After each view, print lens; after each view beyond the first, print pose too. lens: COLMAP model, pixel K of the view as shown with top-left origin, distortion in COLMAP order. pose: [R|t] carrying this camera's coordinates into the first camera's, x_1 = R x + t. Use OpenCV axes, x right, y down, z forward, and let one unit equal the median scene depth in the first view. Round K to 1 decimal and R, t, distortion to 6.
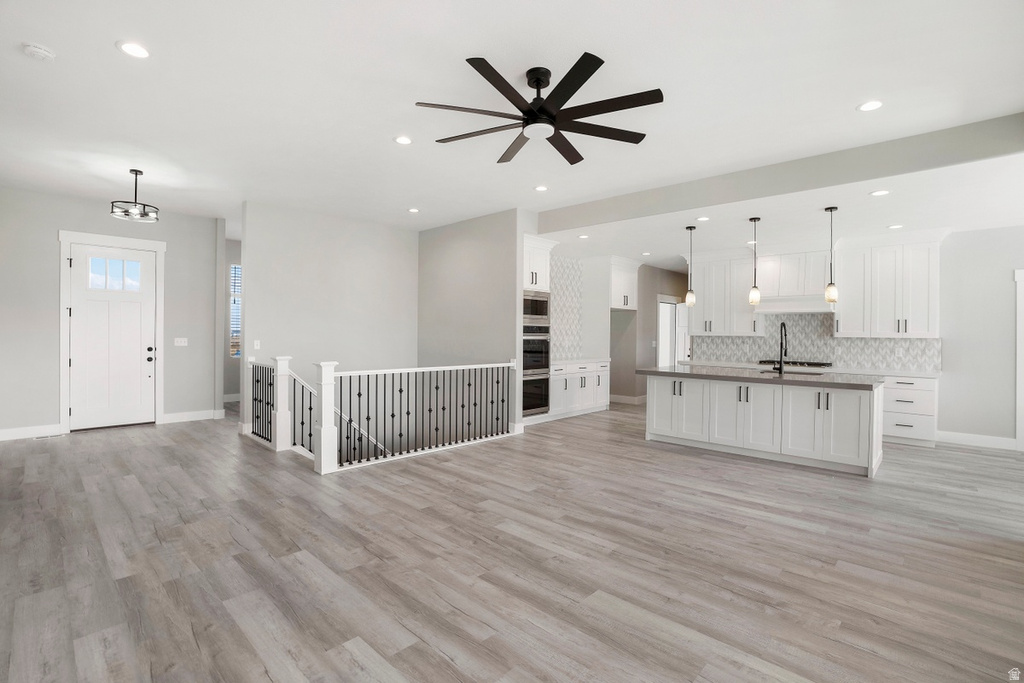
lens RADIAL K [[473.2, 0, 511.3], [0, 473.2, 335.2], [0, 0, 1]] dist [-0.069301, 0.022925]
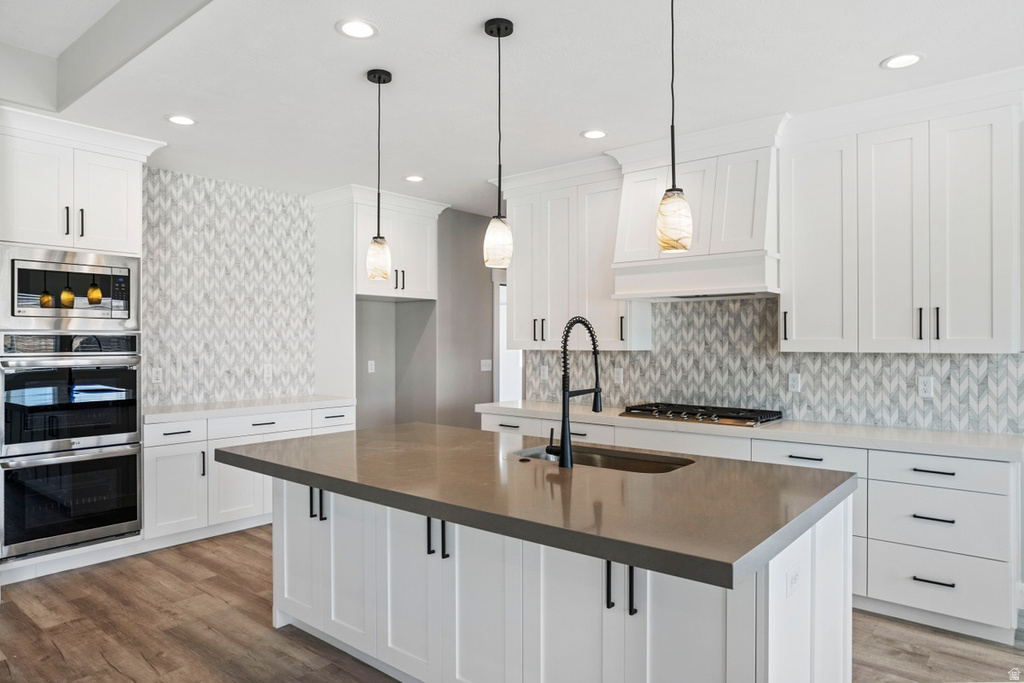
lens RADIAL K [[643.1, 0, 512.0], [0, 643.1, 341.5], [0, 0, 1]] dist [-0.026333, 0.002114]
pose [[0.997456, -0.012265, 0.070216, 0.569912], [0.012647, 0.999907, -0.005005, -0.007744], [-0.070148, 0.005881, 0.997519, 0.588240]]
